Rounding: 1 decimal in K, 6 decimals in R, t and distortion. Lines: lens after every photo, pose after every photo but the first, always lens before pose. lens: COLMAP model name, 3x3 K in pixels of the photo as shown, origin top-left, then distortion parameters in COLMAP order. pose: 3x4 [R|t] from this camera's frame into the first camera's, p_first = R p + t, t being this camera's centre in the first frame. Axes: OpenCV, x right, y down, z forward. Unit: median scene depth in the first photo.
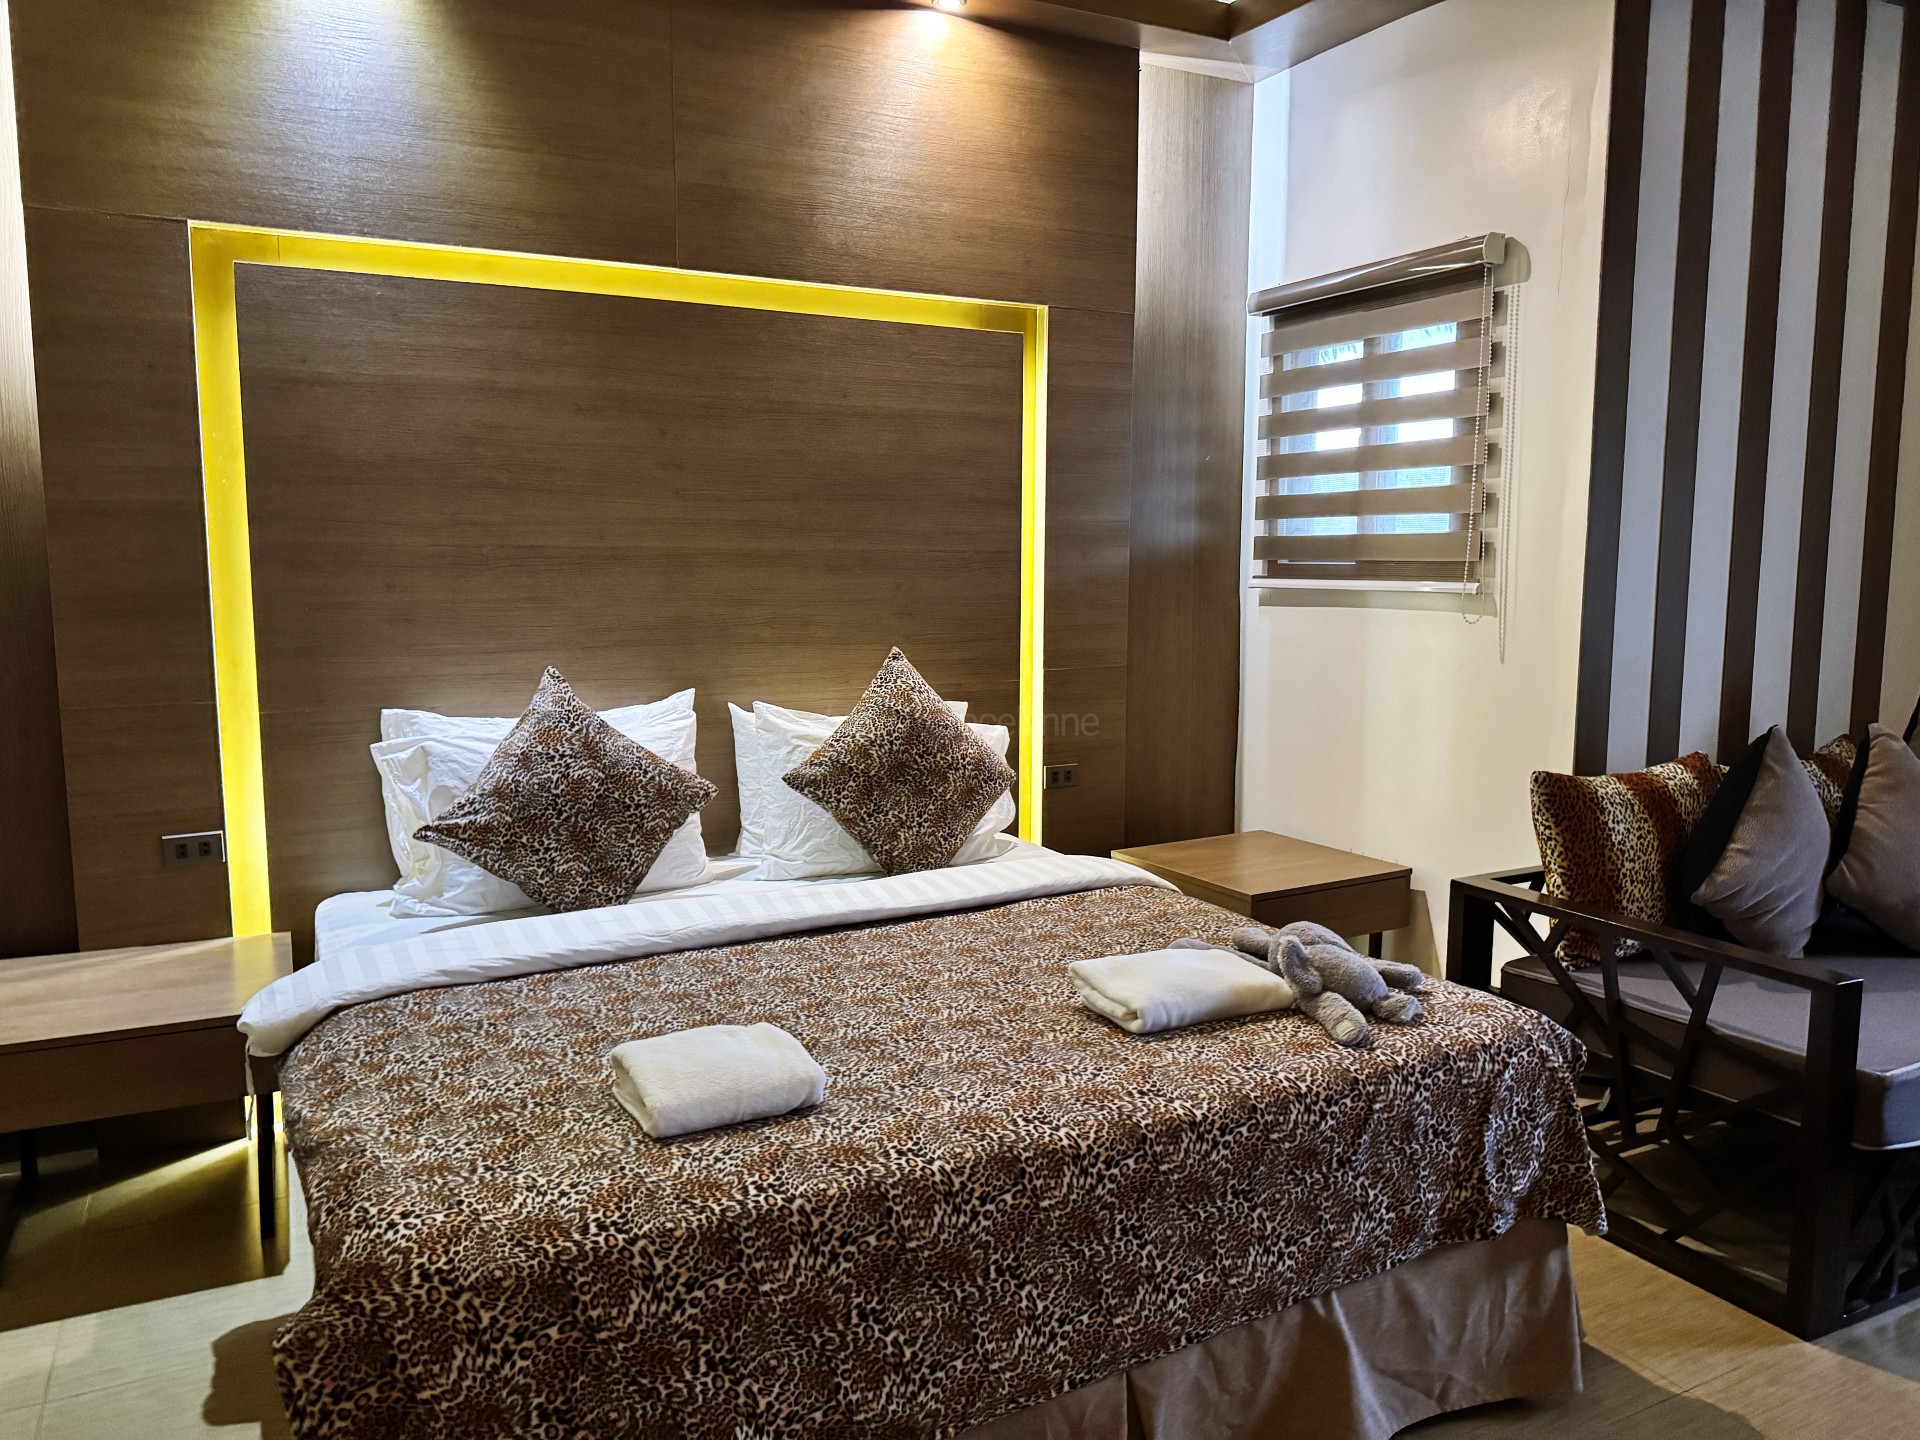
lens RADIAL K [[1373.3, 0, 972.3], [0, 1373.3, 713.7], [0, 0, 1]] dist [0.065556, -0.083532]
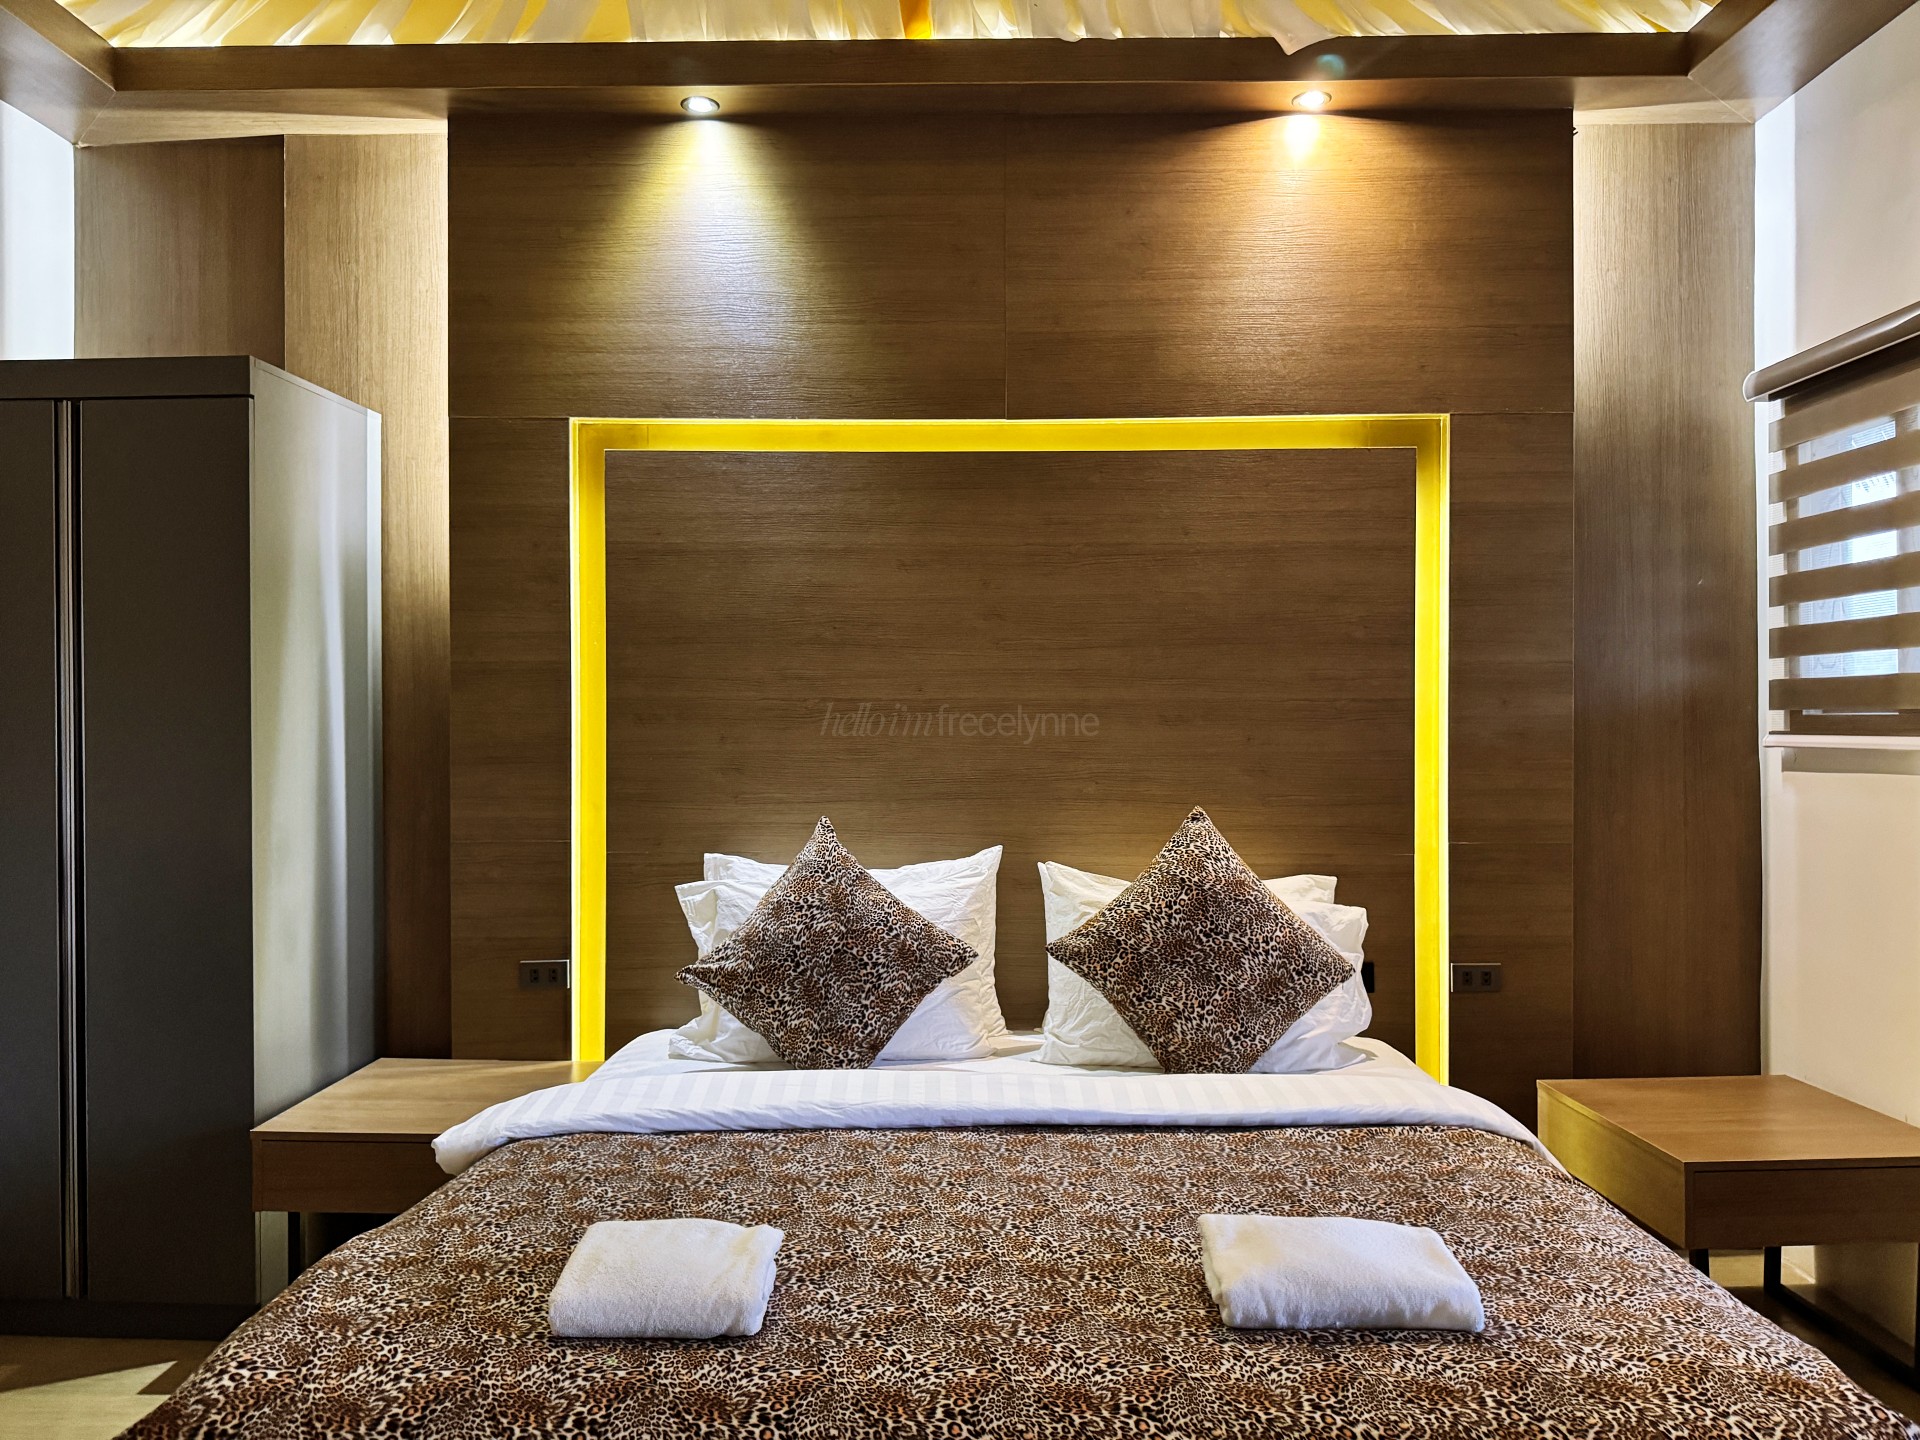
lens RADIAL K [[1373.3, 0, 943.9], [0, 1373.3, 728.9], [0, 0, 1]] dist [0.065556, -0.083532]
pose [[0.885023, -0.000303, -0.465548, 0.205002], [-0.050411, 0.994058, -0.096480, -0.005158], [0.462811, 0.108856, 0.879748, 0.144028]]
